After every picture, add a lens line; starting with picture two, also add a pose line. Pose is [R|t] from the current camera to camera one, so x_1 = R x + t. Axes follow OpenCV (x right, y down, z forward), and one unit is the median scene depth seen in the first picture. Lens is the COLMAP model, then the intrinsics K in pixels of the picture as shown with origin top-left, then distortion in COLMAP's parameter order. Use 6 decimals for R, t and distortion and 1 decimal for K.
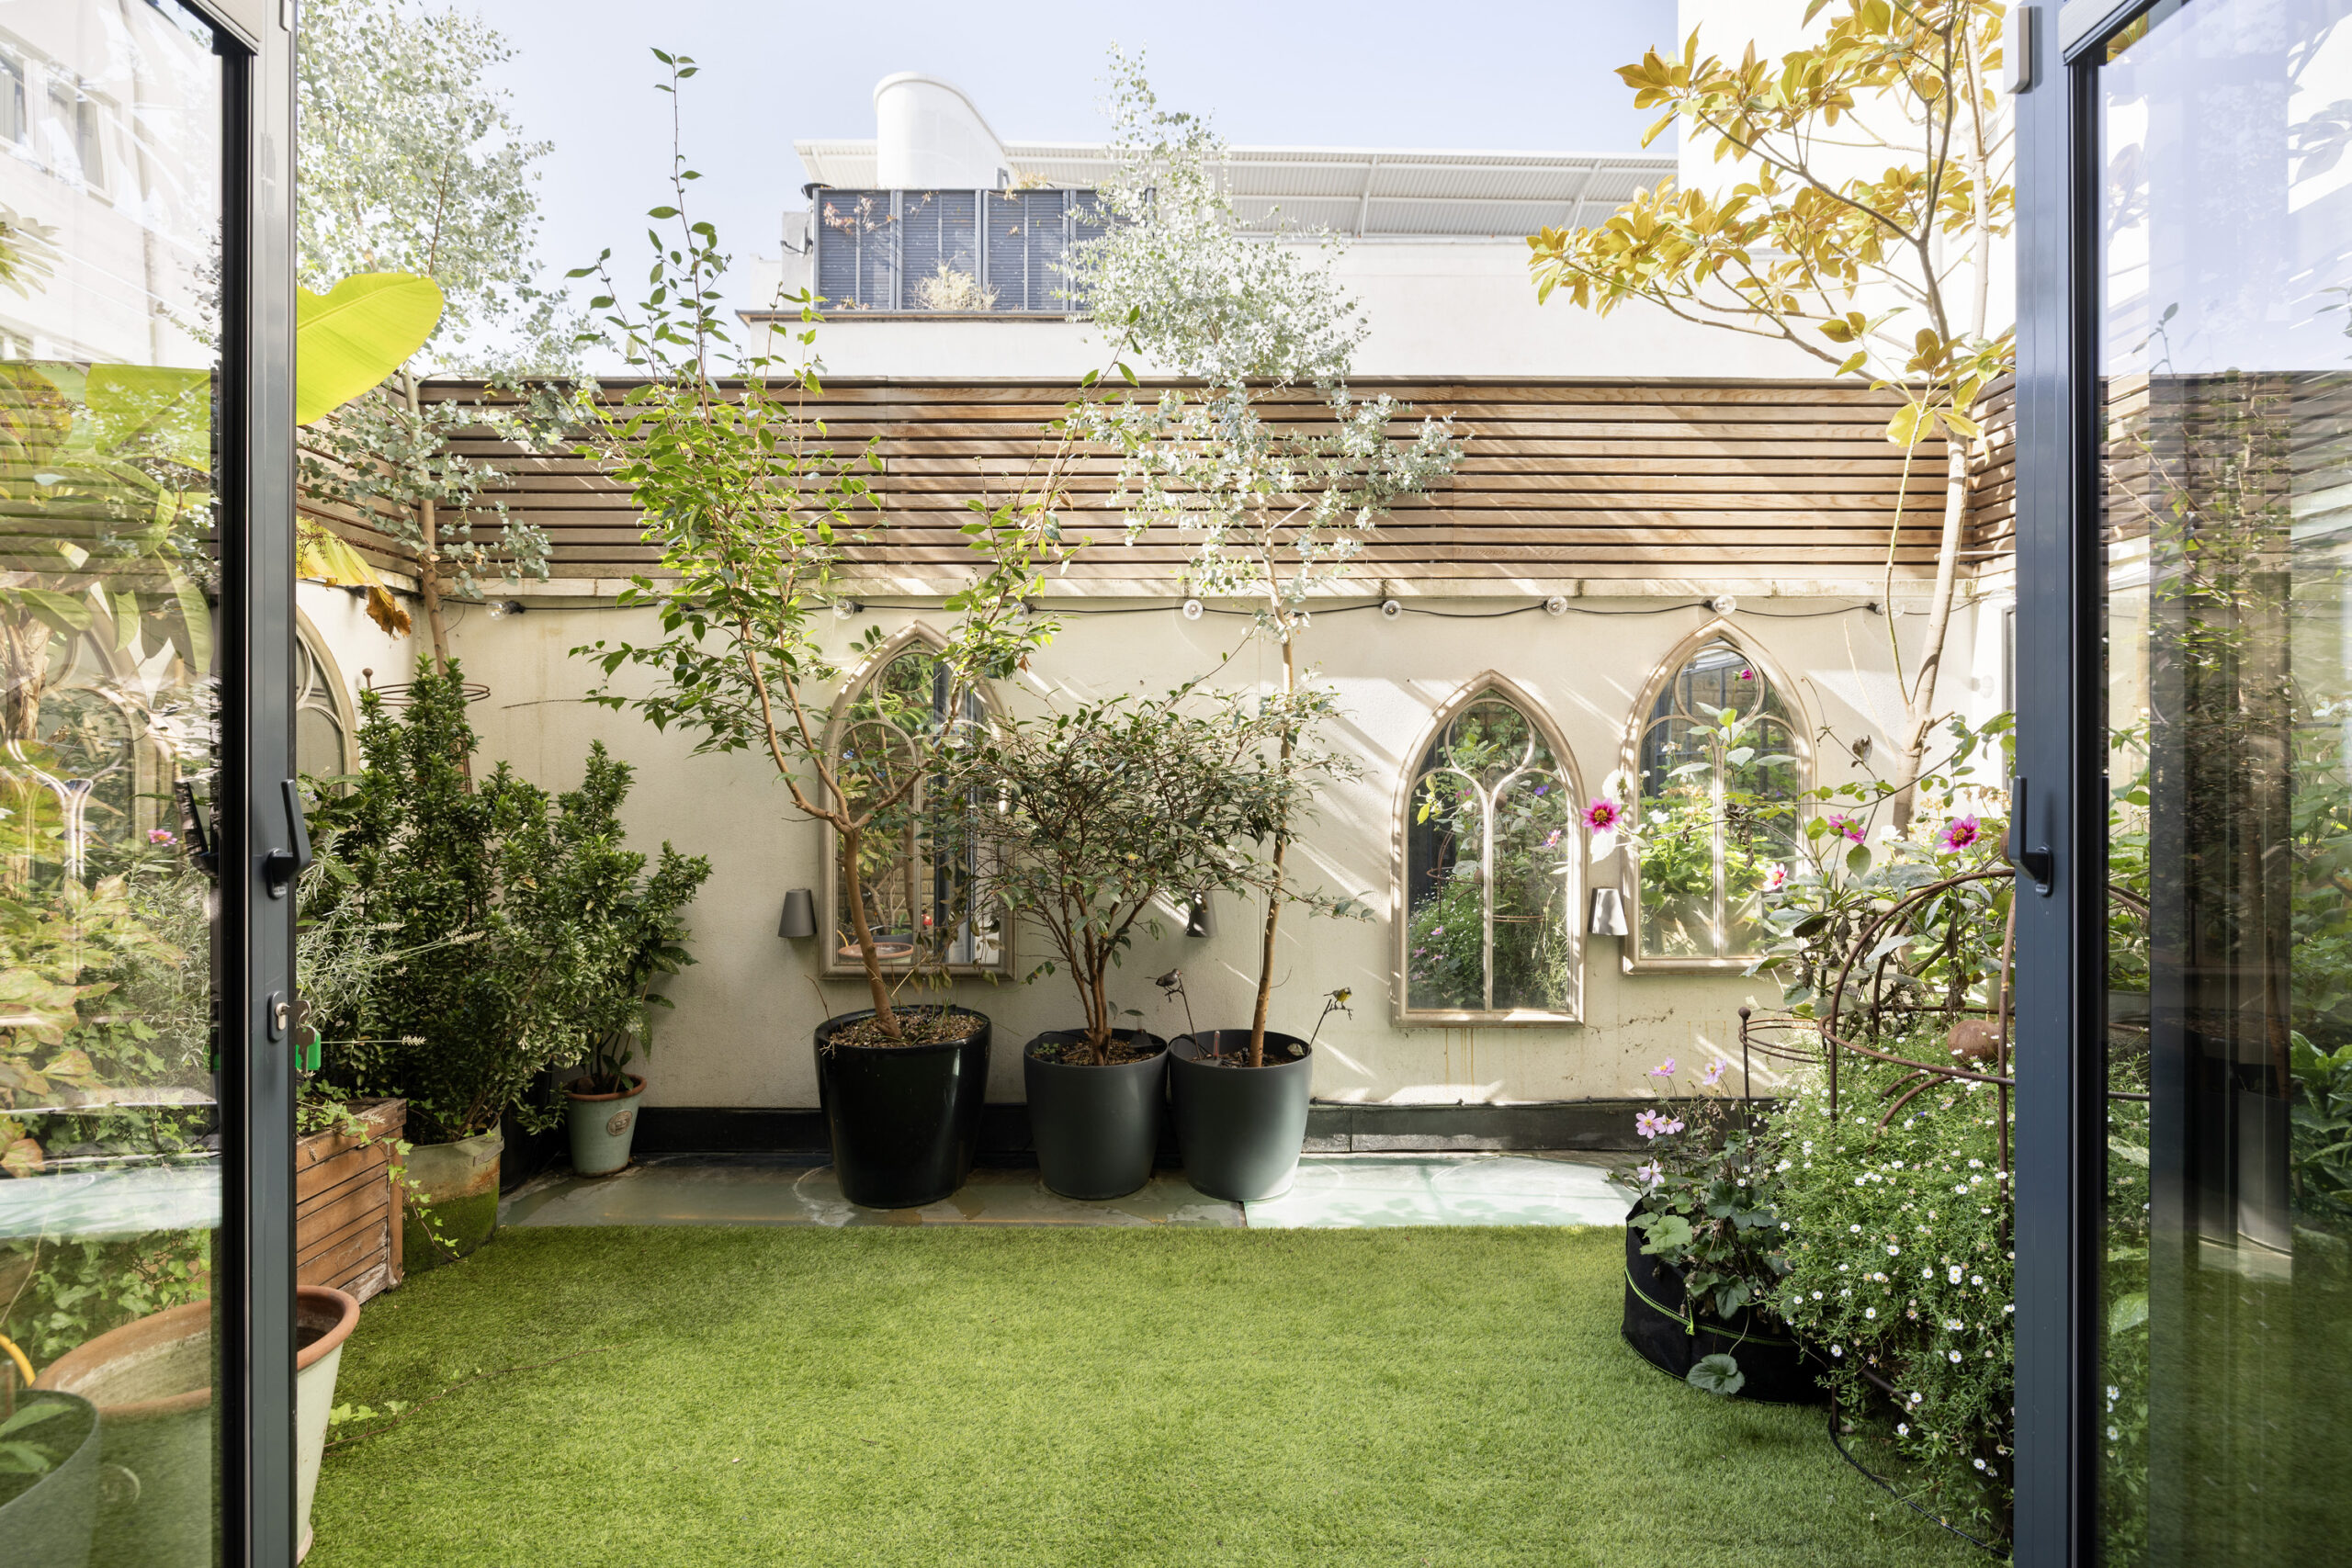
lens RADIAL K [[1081.3, 0, 1179.5], [0, 1081.3, 777.3], [0, 0, 1]] dist [-0.002421, -0.000318]
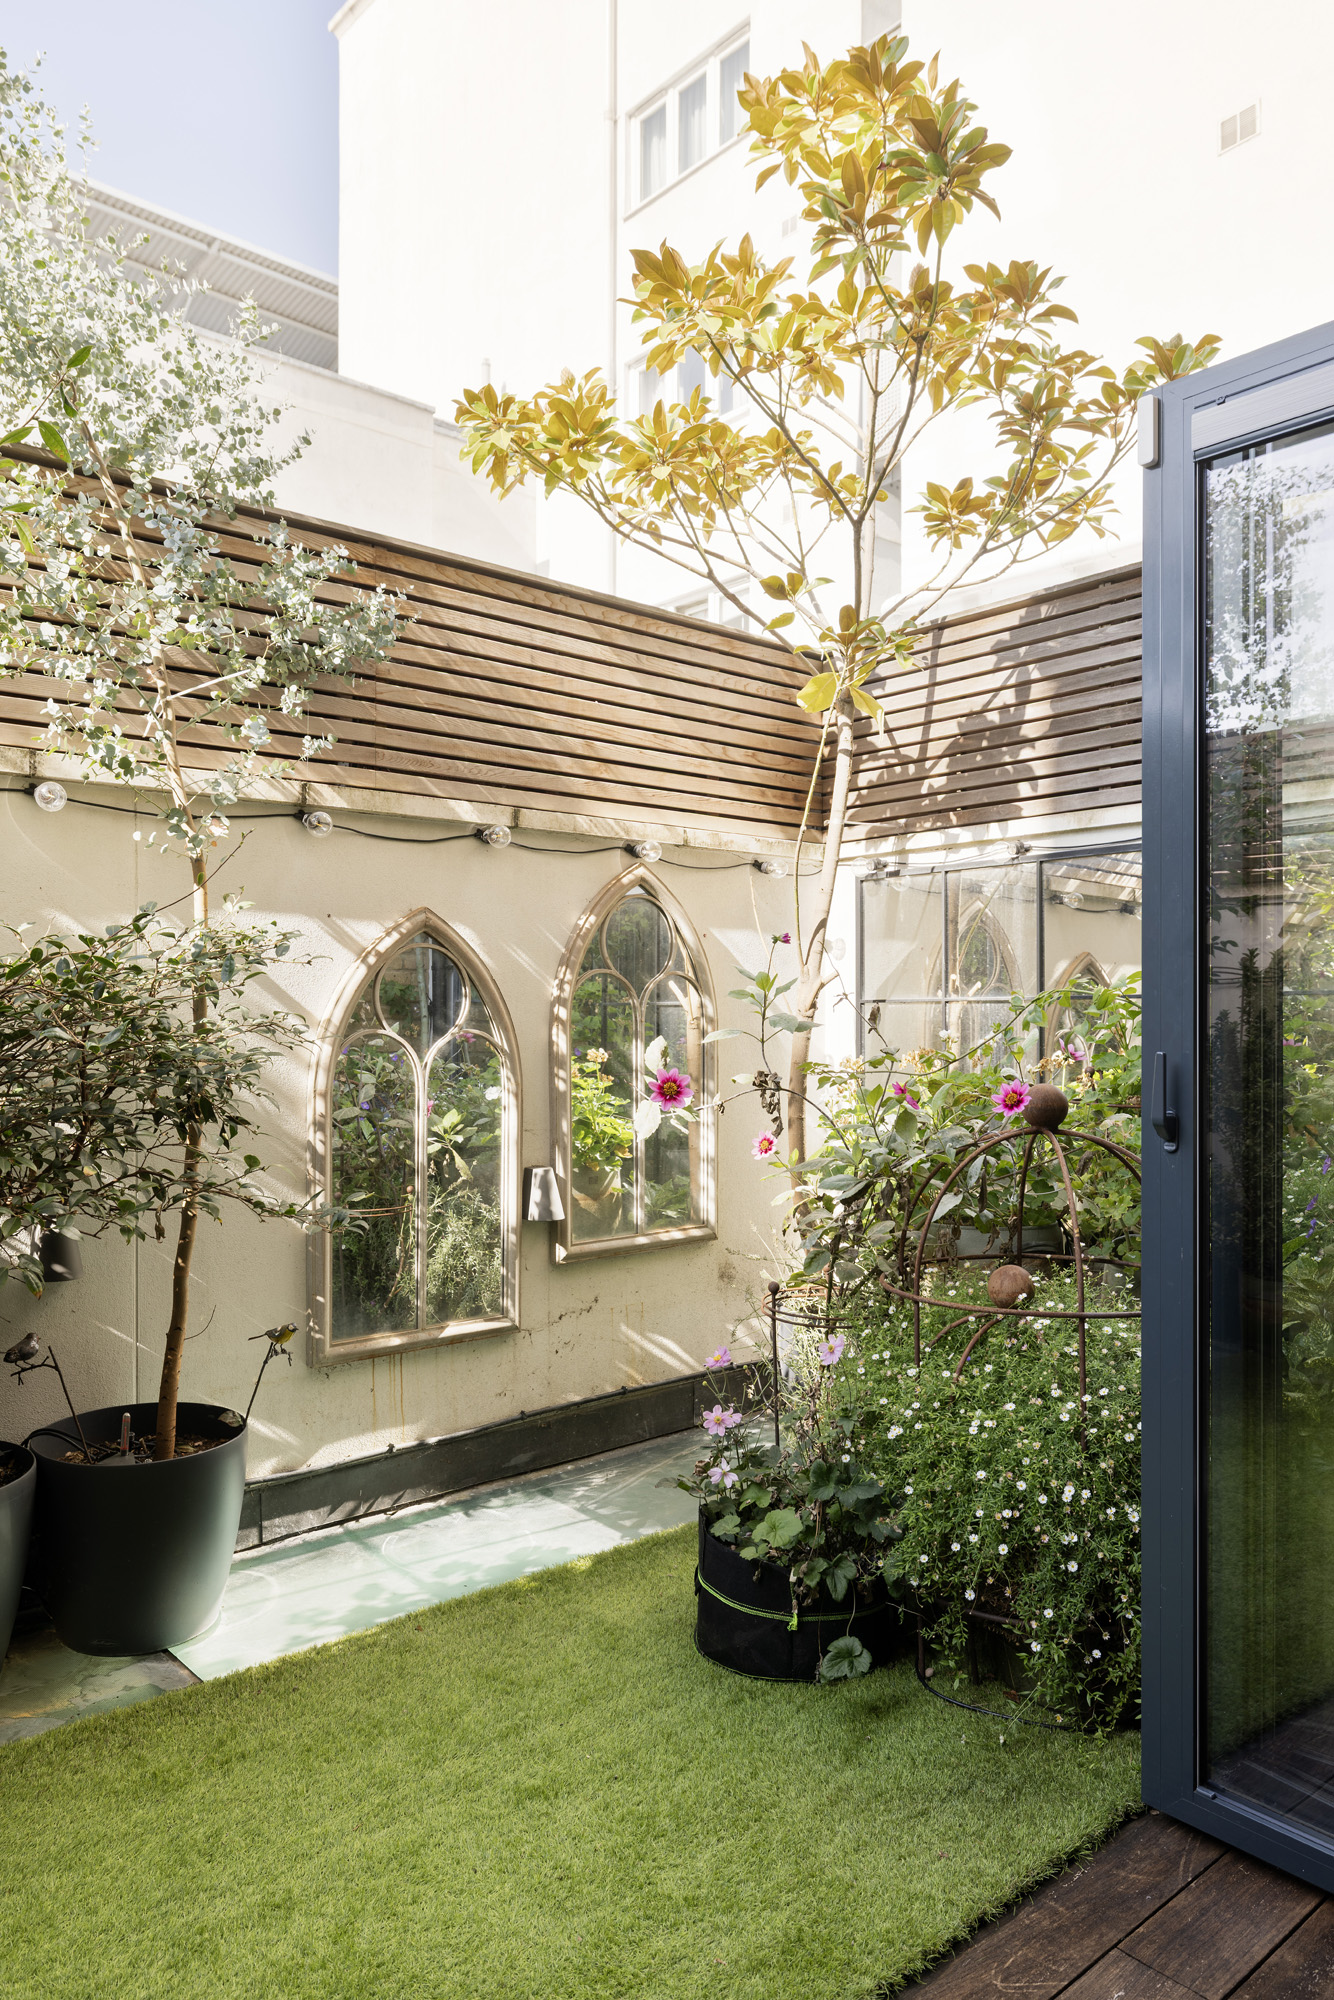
lens RADIAL K [[1409.1, 0, 666.5], [0, 1409.1, 1017.3], [0, 0, 1]] dist [0.006471, 0.001862]
pose [[0.749993, -0.000048, 0.661446, -0.286780], [0.000883, 0.999999, -0.000929, -0.017031], [-0.661445, 0.001281, 0.749992, 0.088885]]
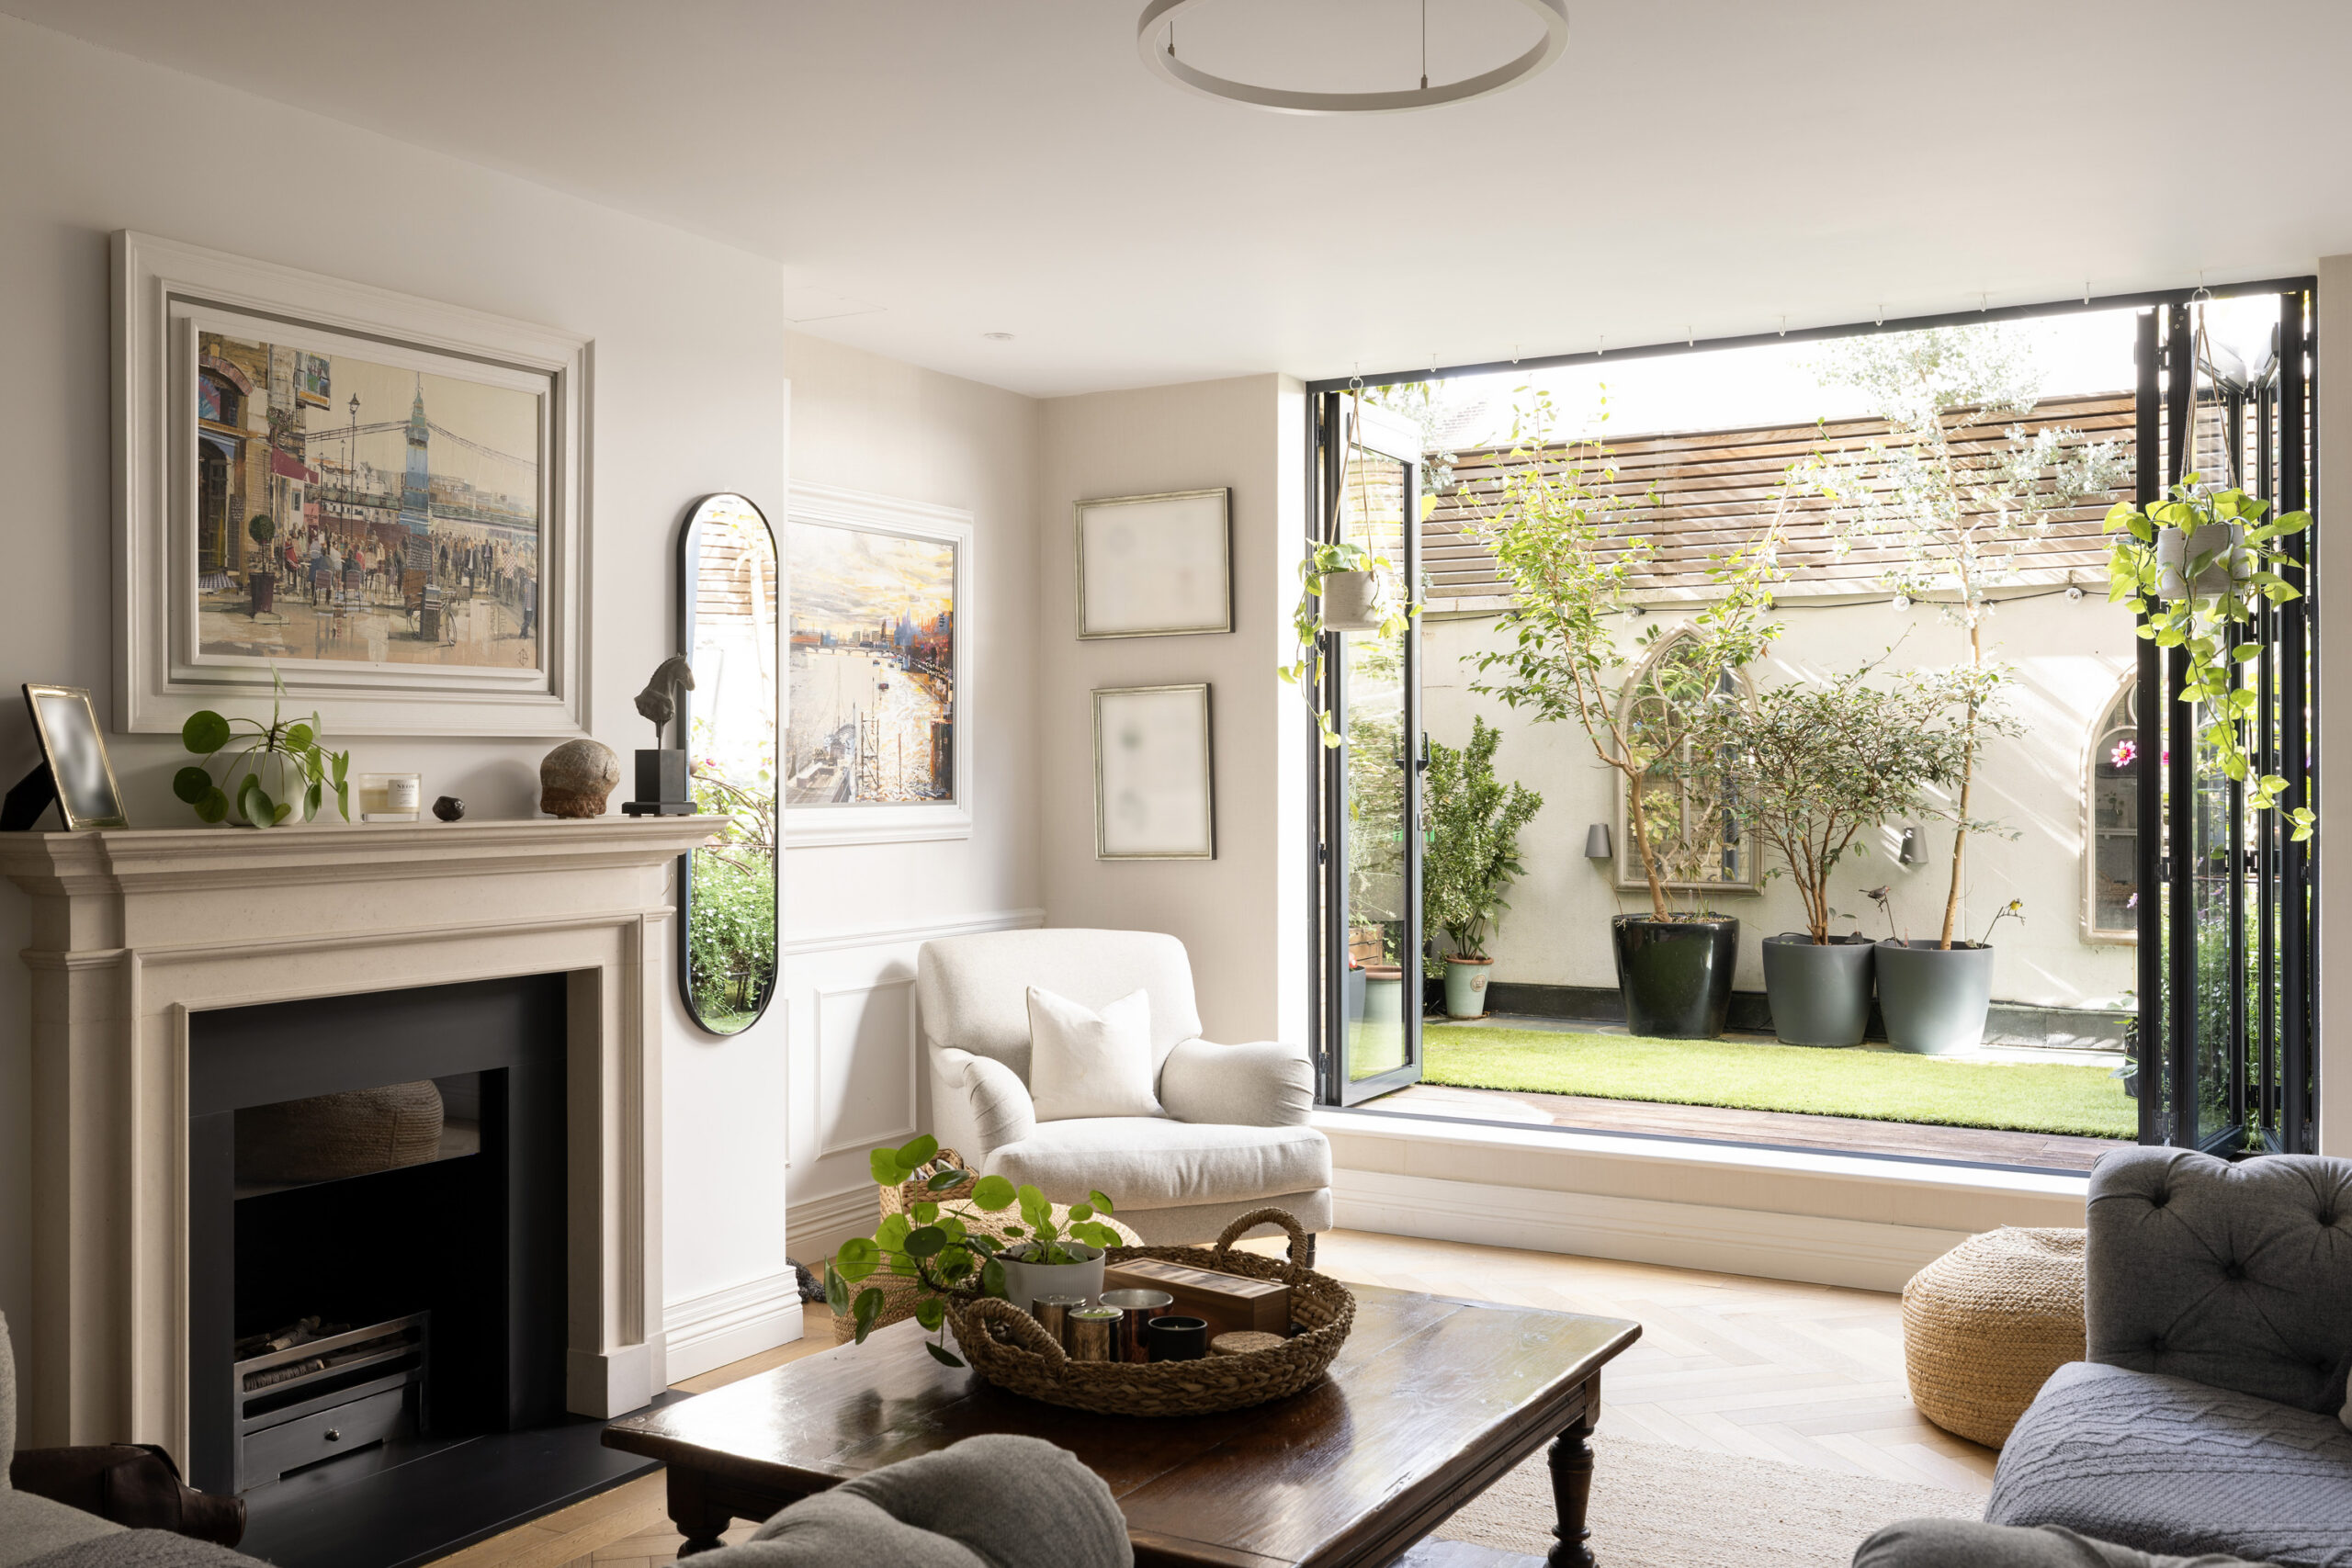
lens RADIAL K [[2109.6, 0, 1176.0], [0, 2109.6, 784.0], [0, 0, 1]] dist [-0.000614, 0.012113]
pose [[0.867399, -0.001453, -0.497611, 0.512277], [0.003073, 0.999992, 0.002437, 0.048188], [0.497604, -0.003643, 0.867397, -1.584589]]
